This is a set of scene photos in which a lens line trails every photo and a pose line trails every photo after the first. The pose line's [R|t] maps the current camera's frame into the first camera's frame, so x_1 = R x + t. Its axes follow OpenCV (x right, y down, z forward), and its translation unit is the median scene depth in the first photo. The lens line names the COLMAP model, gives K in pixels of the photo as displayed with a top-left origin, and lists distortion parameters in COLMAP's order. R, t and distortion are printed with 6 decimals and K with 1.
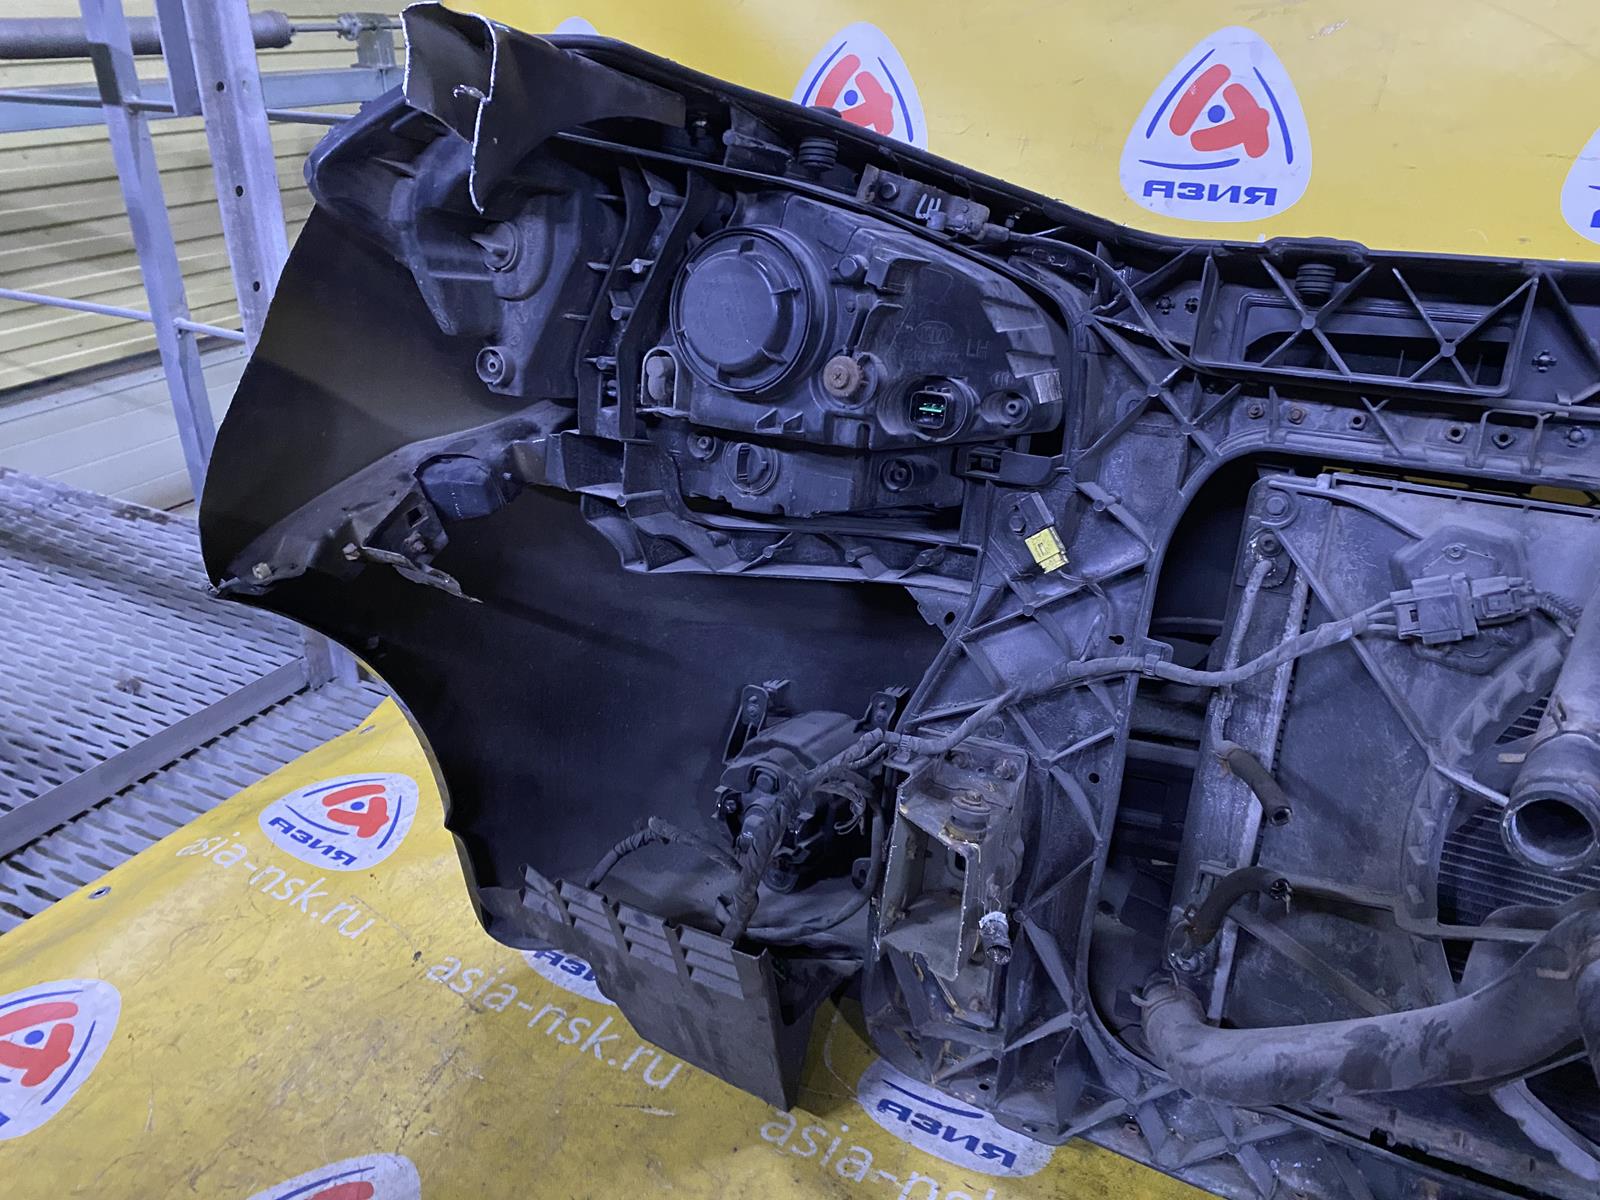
lens RADIAL K [[1256.5, 0, 778.7], [0, 1256.5, 602.8], [0, 0, 1]] dist [0.023923, -0.004589]
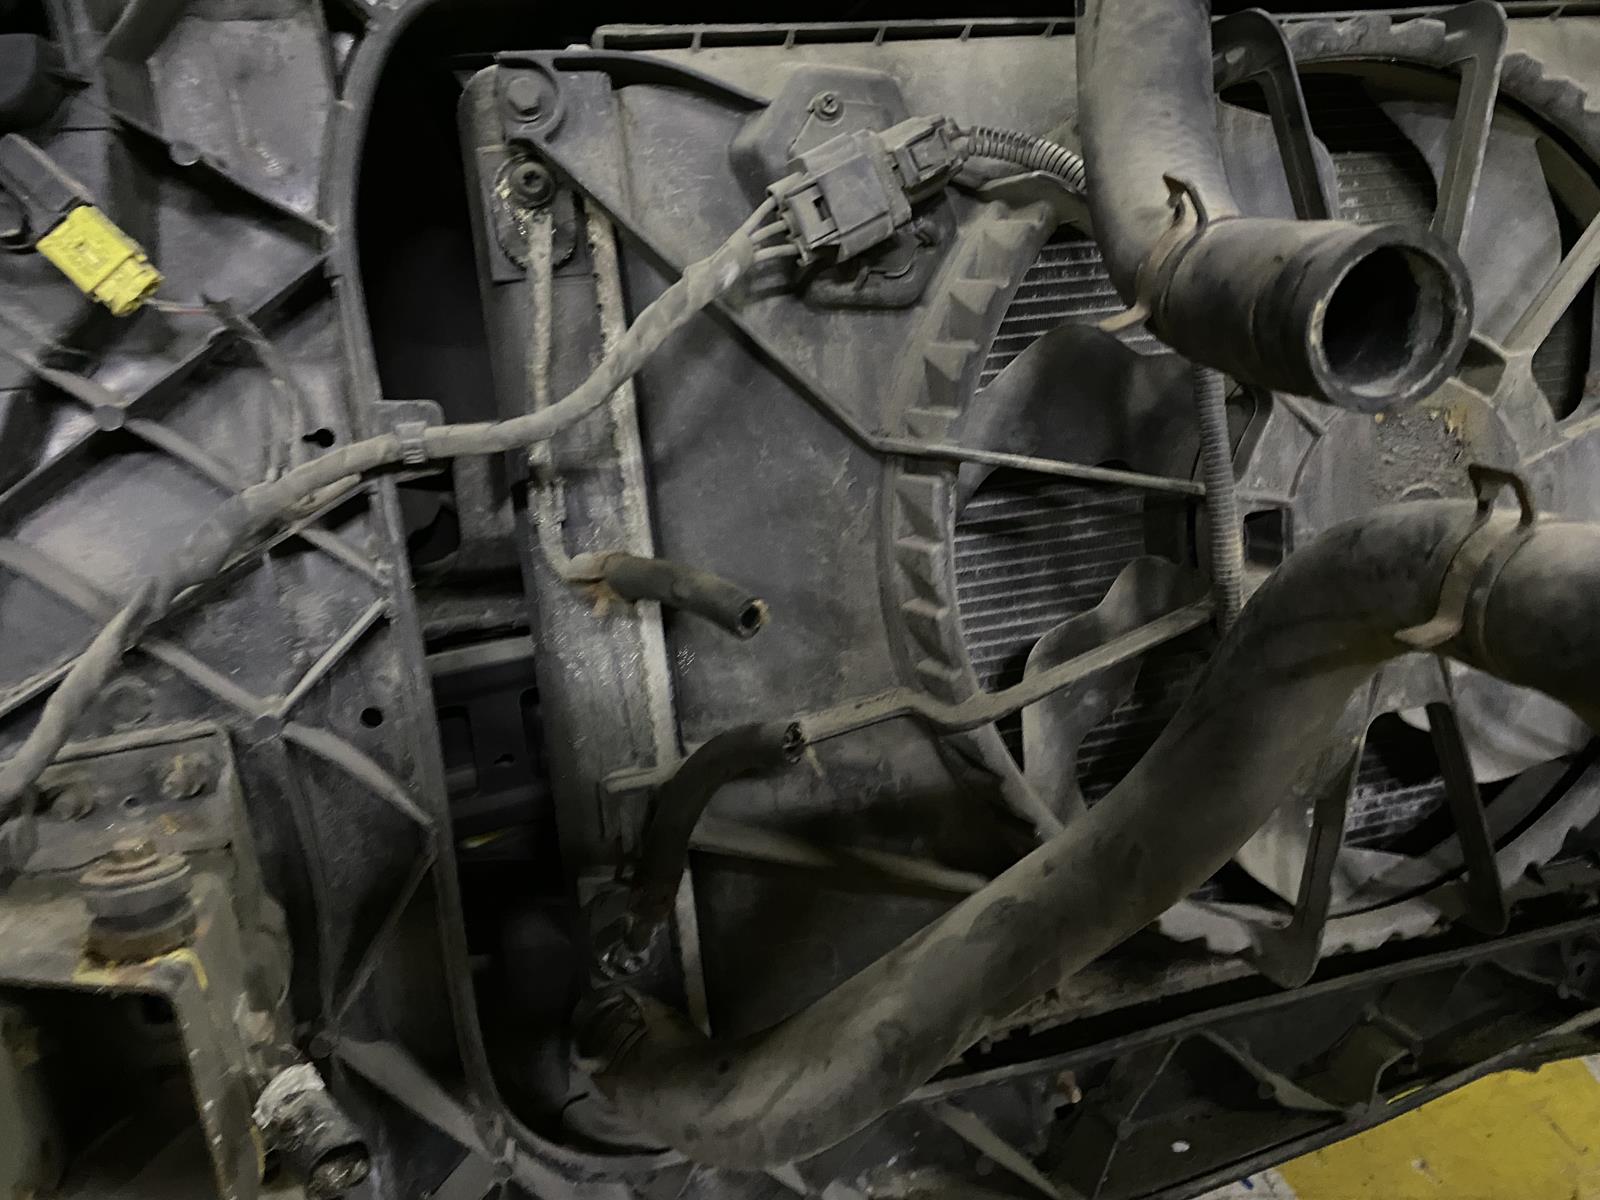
lens RADIAL K [[1190.5, 0, 797.6], [0, 1190.5, 597.9], [0, 0, 1]] dist [0.044812, -0.097496]
pose [[0.702940, -0.307500, 0.641342, 0.083876], [0.318831, 0.942271, 0.102331, 0.107666], [-0.635785, 0.132547, 0.760400, 0.564359]]
